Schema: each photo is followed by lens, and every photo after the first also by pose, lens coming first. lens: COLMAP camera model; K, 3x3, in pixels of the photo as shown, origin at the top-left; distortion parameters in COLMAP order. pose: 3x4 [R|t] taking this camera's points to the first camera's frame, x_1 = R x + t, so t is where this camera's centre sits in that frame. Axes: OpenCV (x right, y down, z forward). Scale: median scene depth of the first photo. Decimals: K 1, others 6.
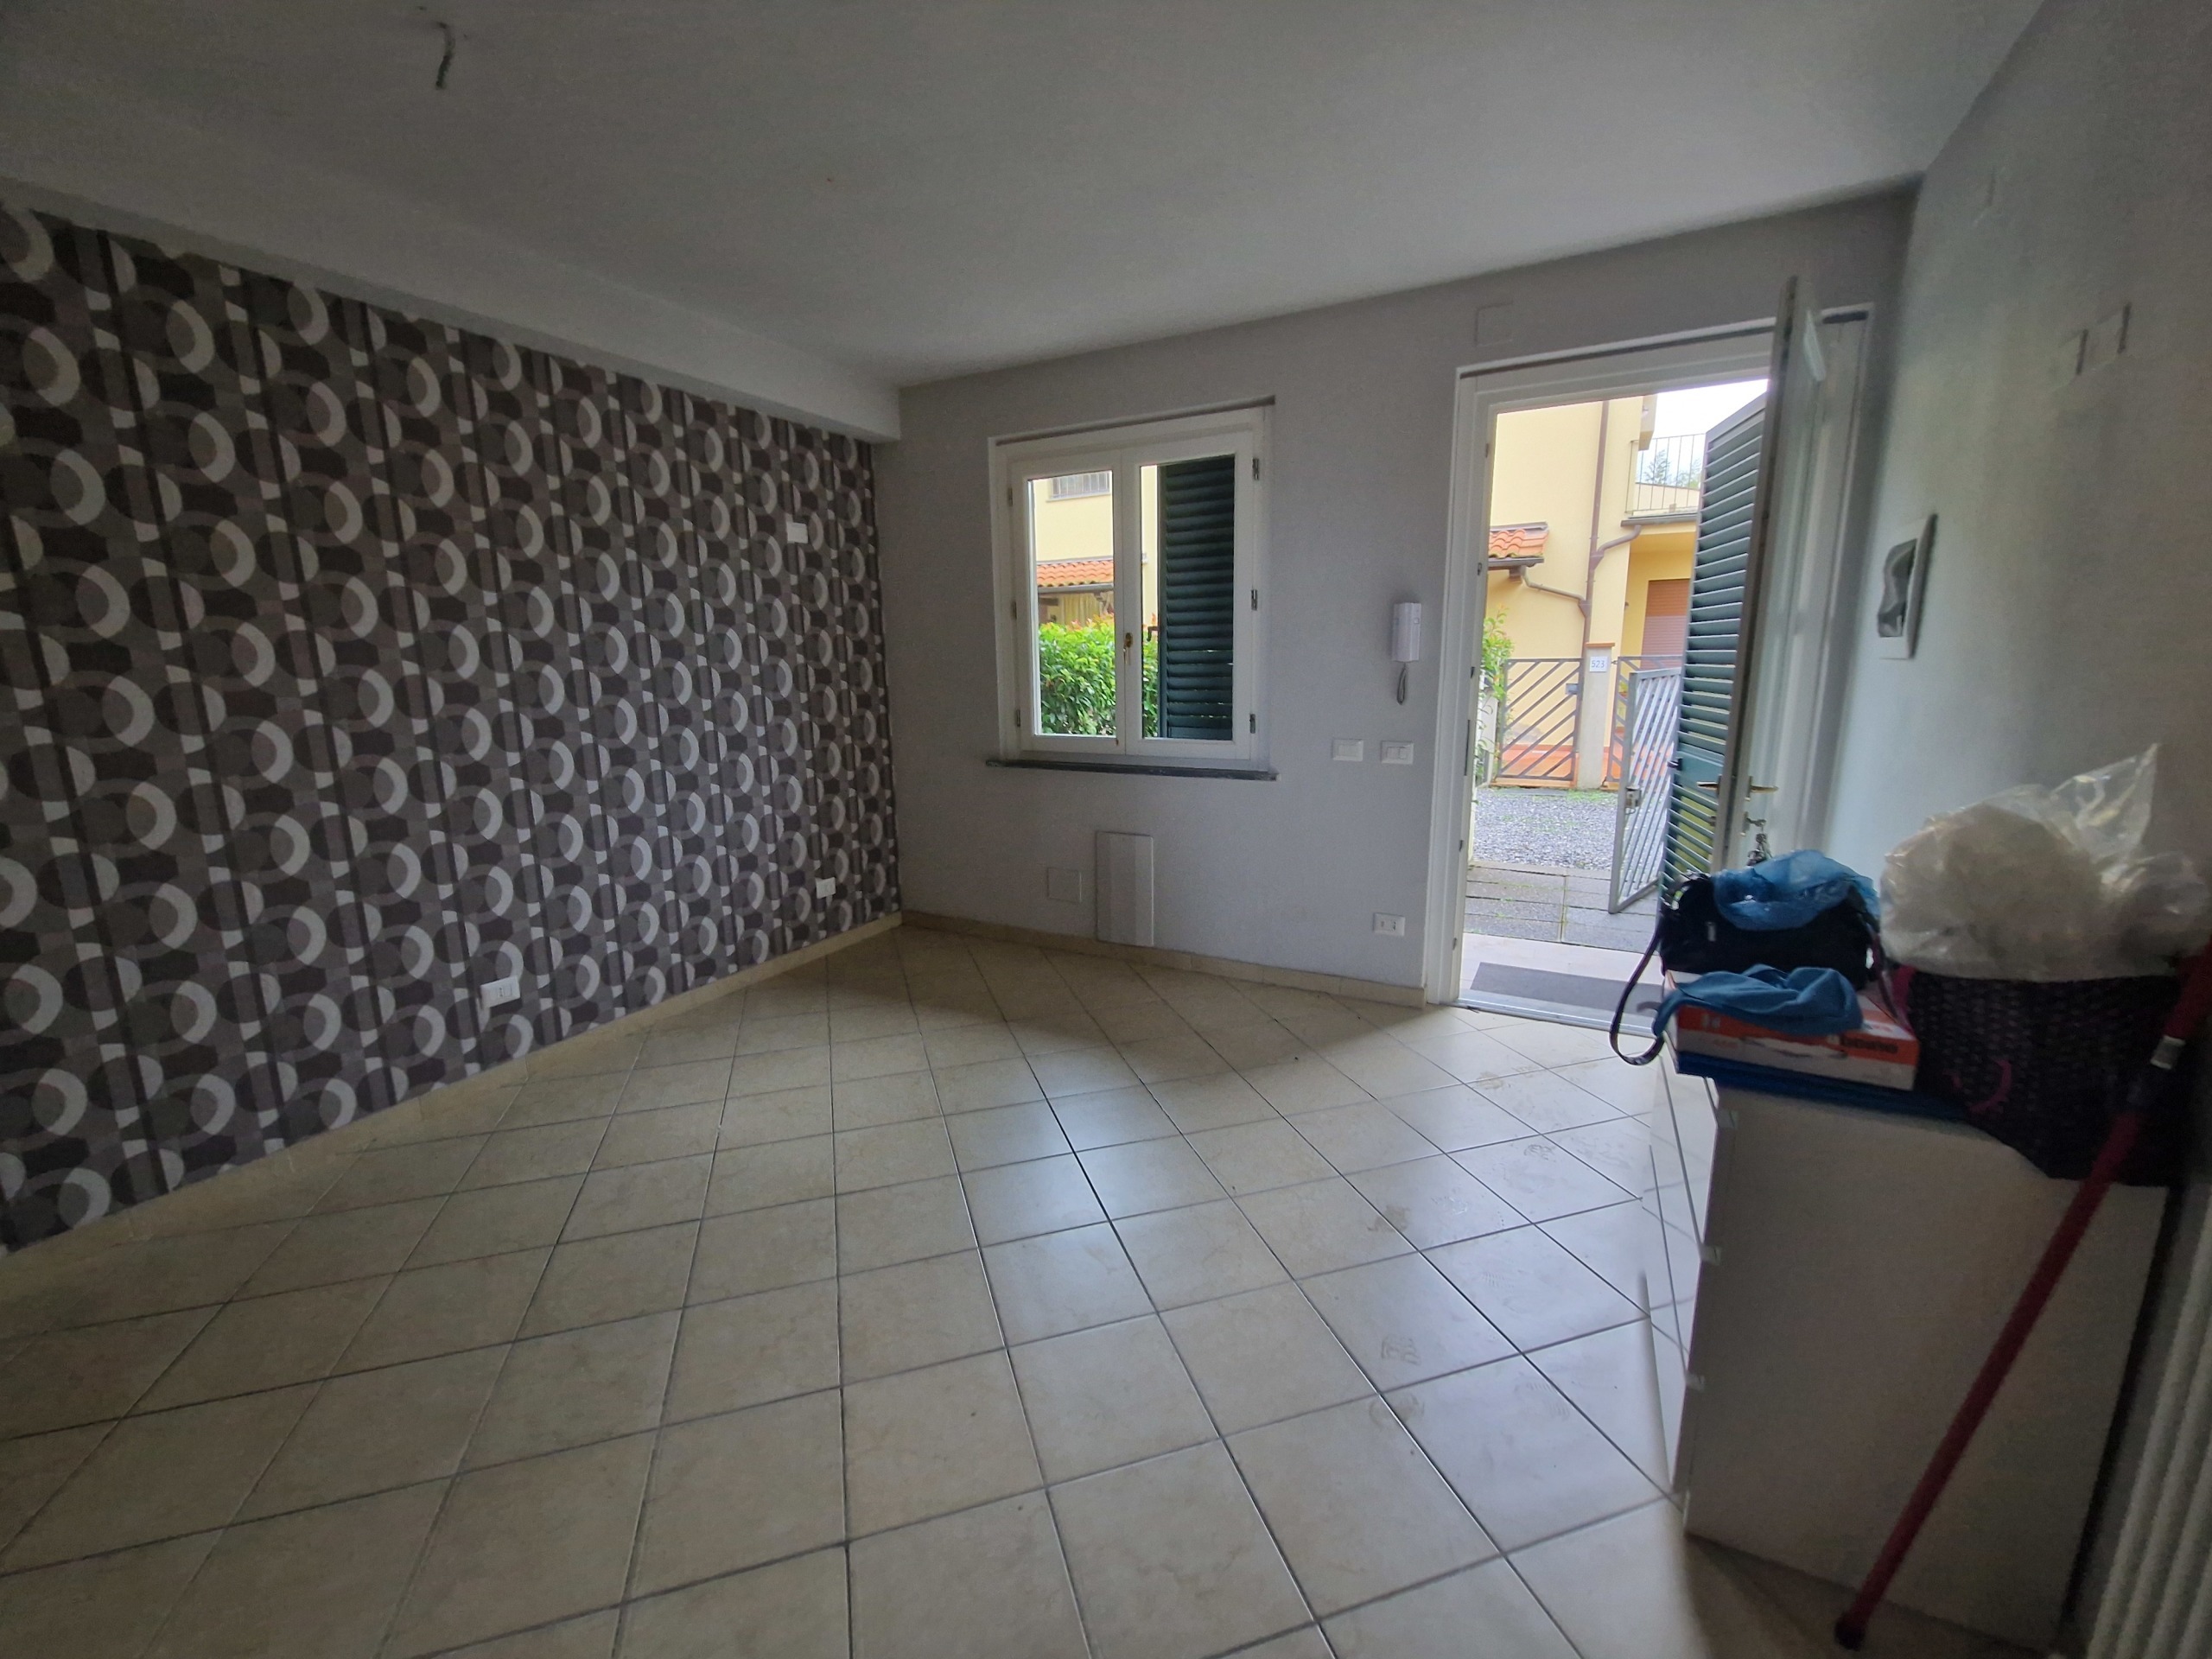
lens RADIAL K [[897.5, 0, 1076.6], [0, 897.5, 829.3], [0, 0, 1]] dist [0.010645, -0.006326]
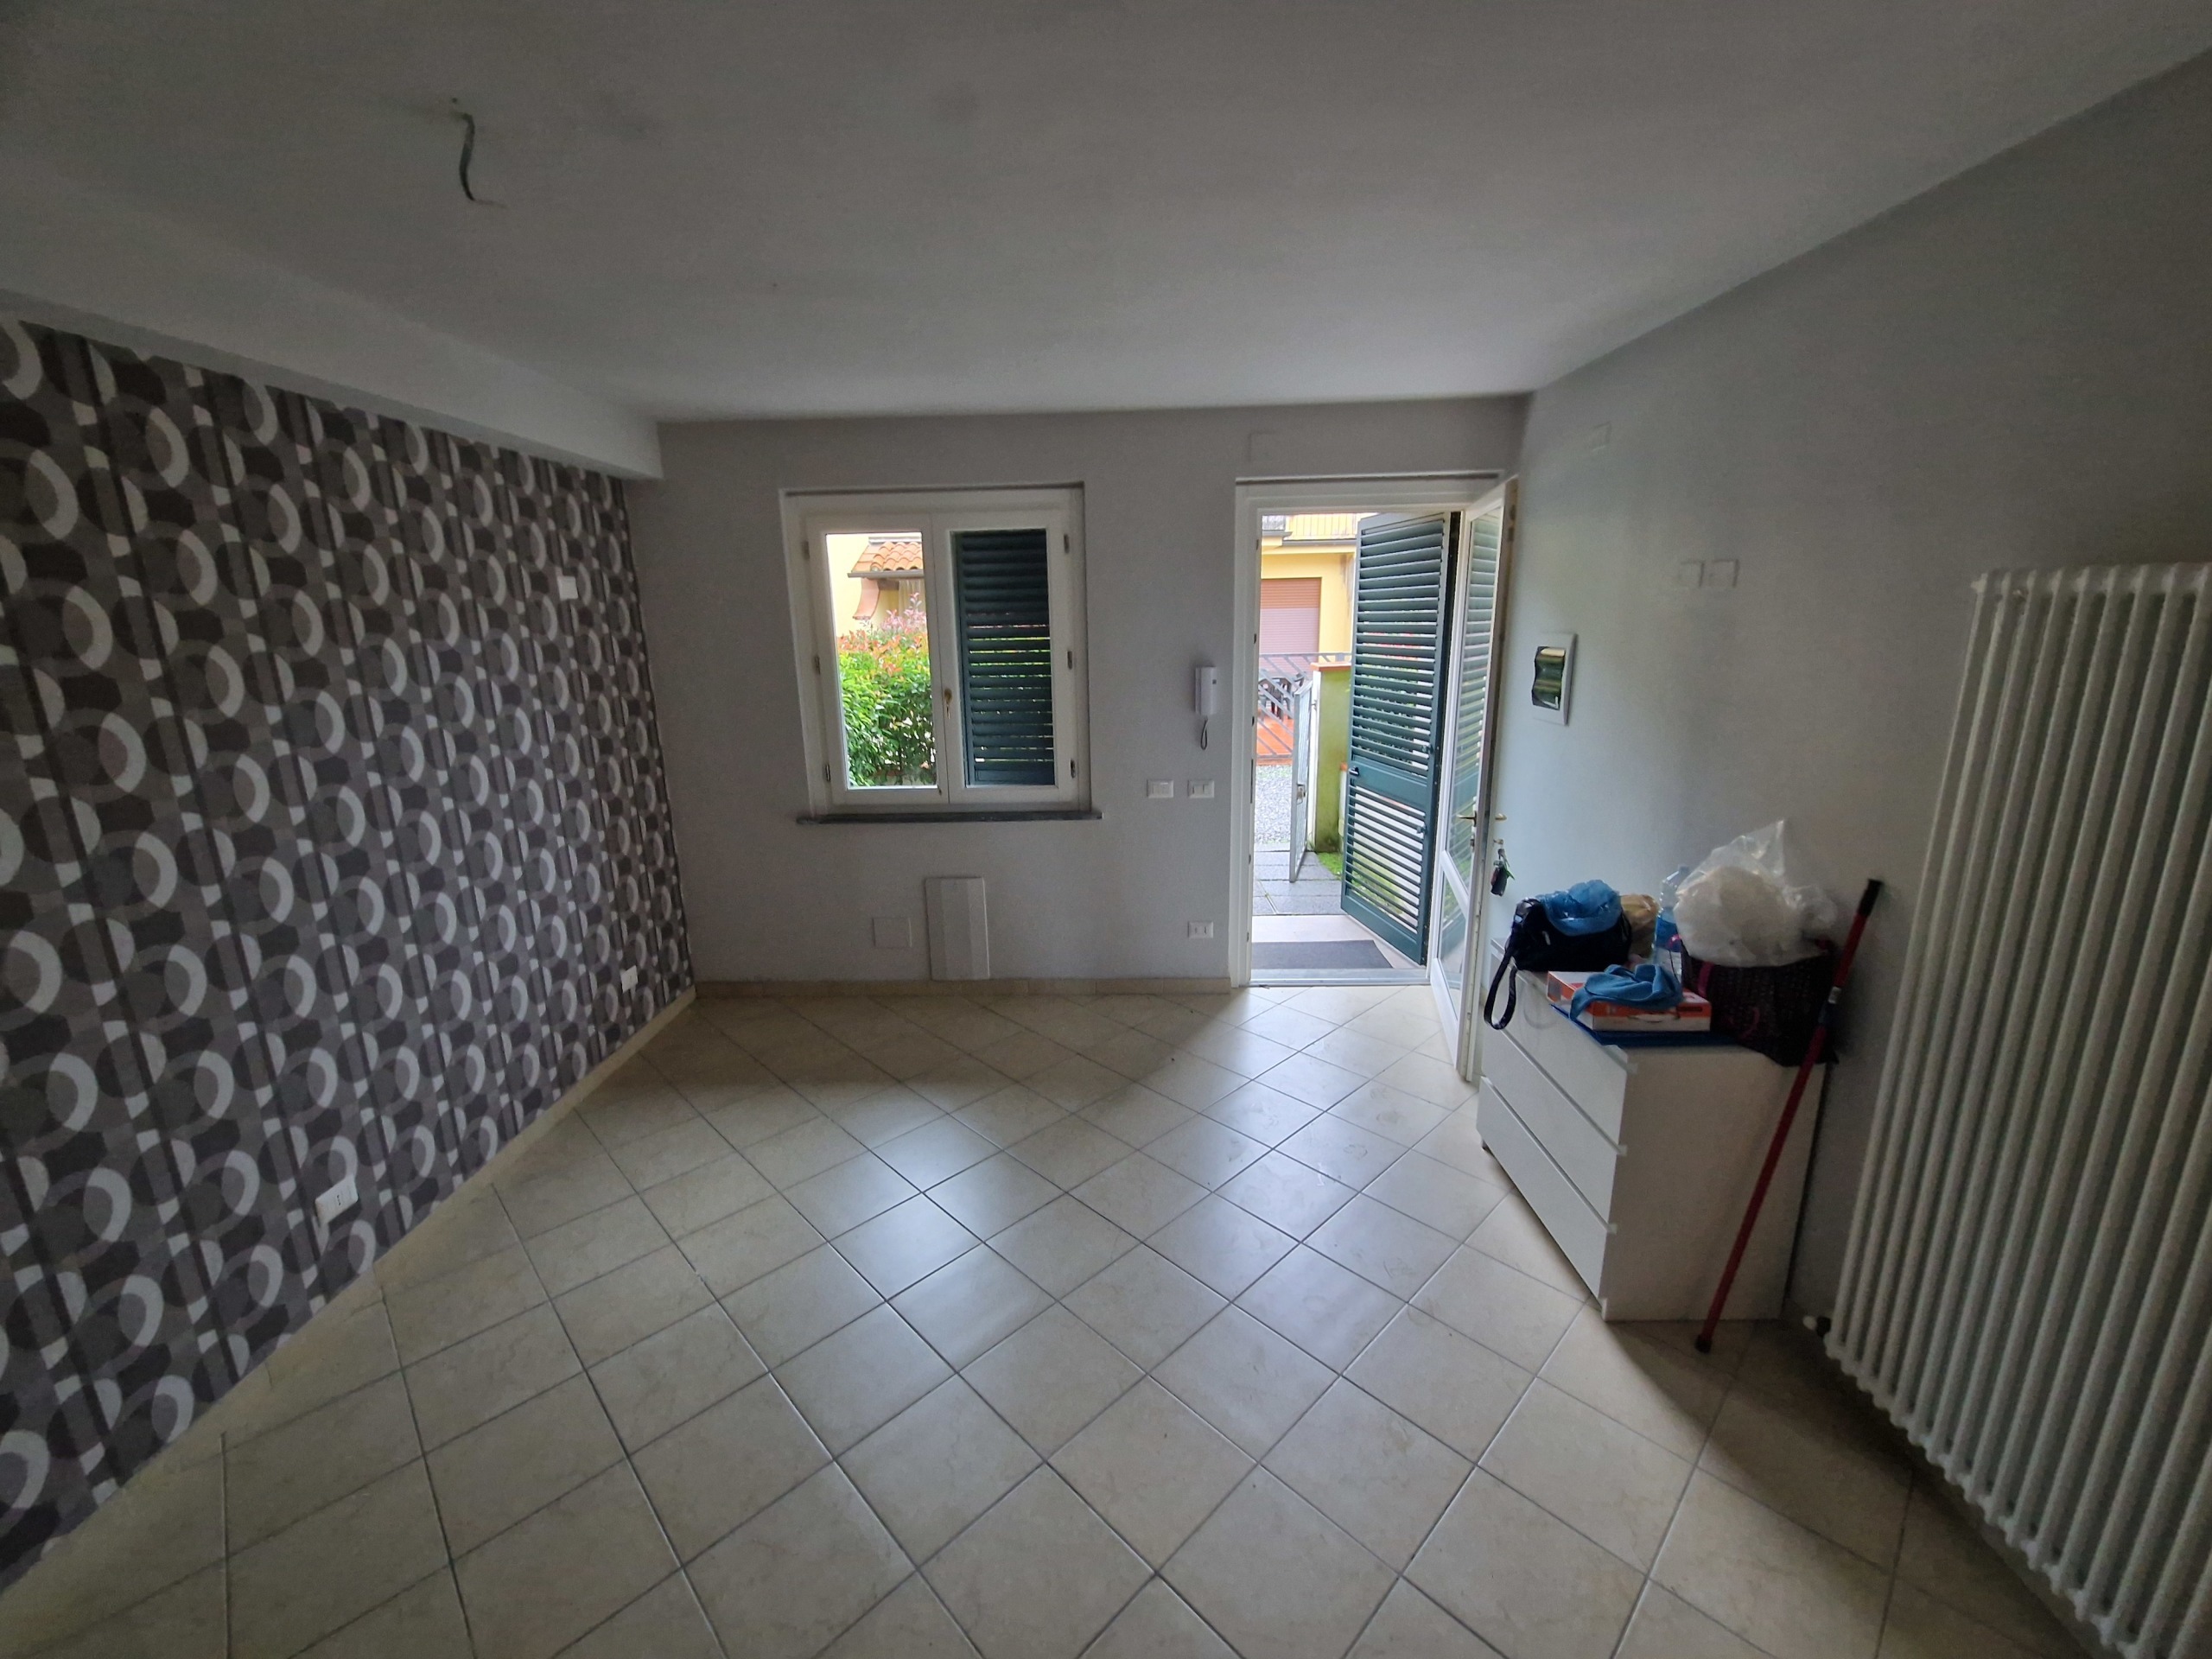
lens RADIAL K [[897.5, 0, 1076.6], [0, 897.5, 829.3], [0, 0, 1]] dist [0.010645, -0.006326]
pose [[0.892700, -0.109883, 0.437049, -0.321043], [0.095345, 0.993916, 0.055144, -0.112855], [-0.440450, -0.007556, 0.897746, -0.007177]]
